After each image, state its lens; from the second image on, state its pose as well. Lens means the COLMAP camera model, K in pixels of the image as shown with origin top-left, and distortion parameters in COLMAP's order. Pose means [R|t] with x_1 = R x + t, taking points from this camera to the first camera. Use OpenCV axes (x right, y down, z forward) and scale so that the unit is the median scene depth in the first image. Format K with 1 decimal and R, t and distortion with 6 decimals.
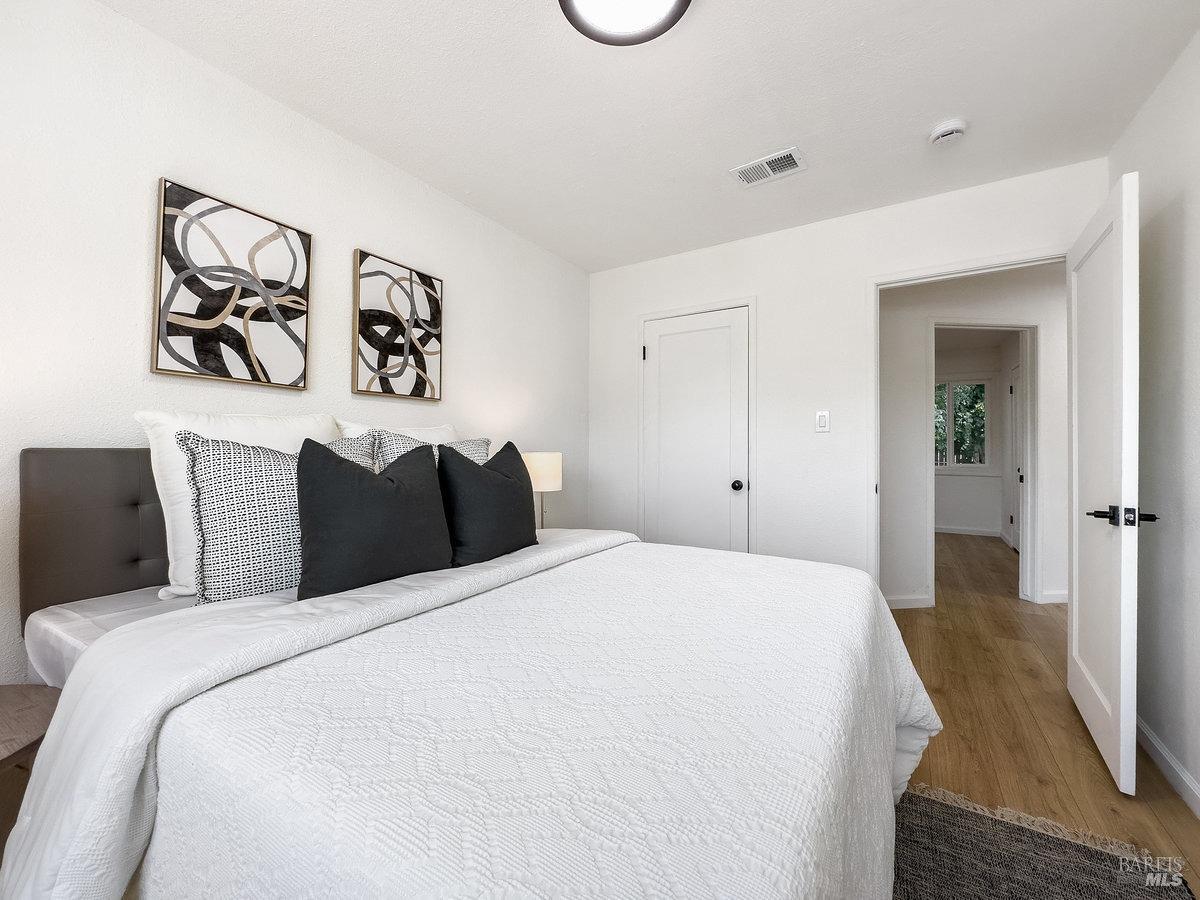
lens RADIAL K [[485.9, 0, 603.3], [0, 485.9, 444.9], [0, 0, 1]] dist [-0.001697, -0.000175]
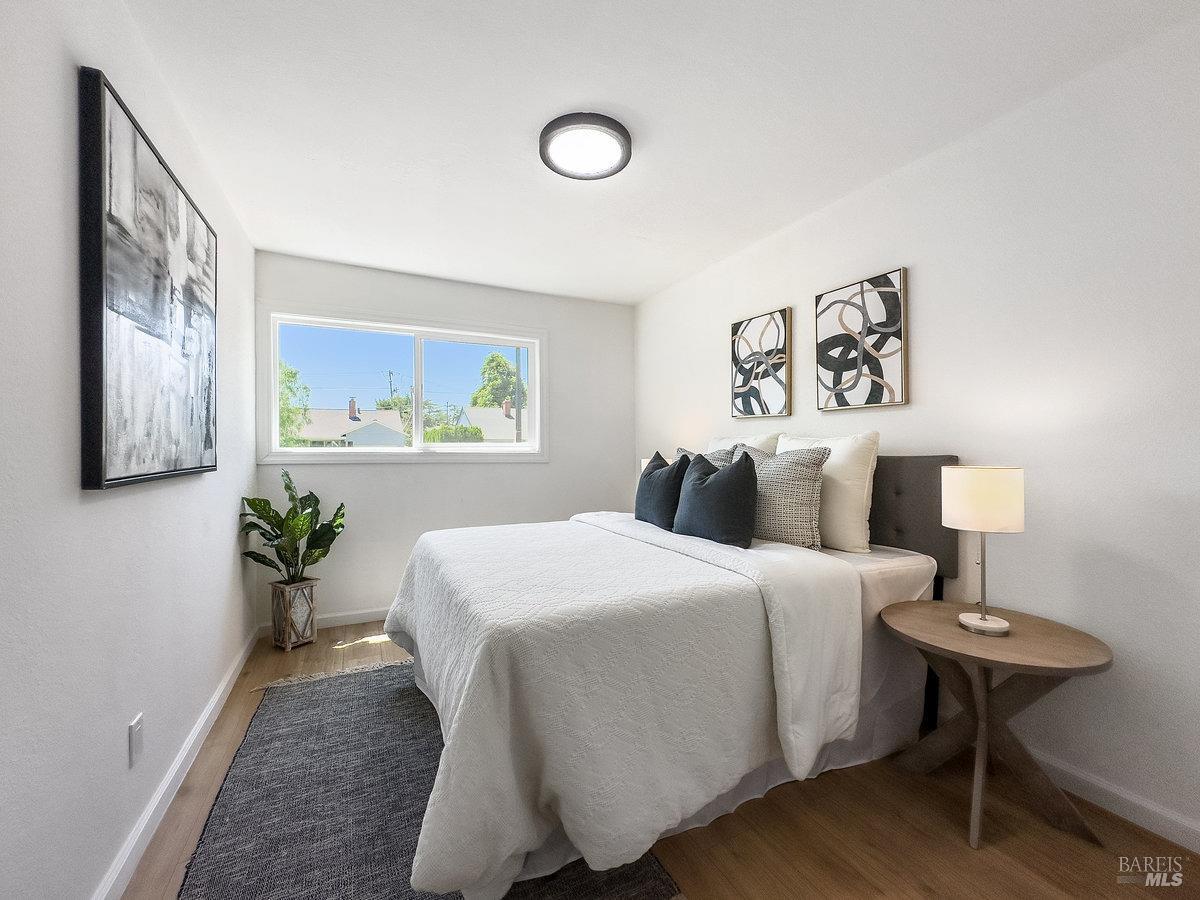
lens RADIAL K [[485.9, 0, 601.9], [0, 485.9, 448.9], [0, 0, 1]] dist [-0.001697, -0.000175]
pose [[-0.526260, -0.000347, -0.850324, 0.793296], [0.004466, 0.999985, -0.003173, -0.008938], [0.850312, -0.005467, -0.526250, 1.119151]]
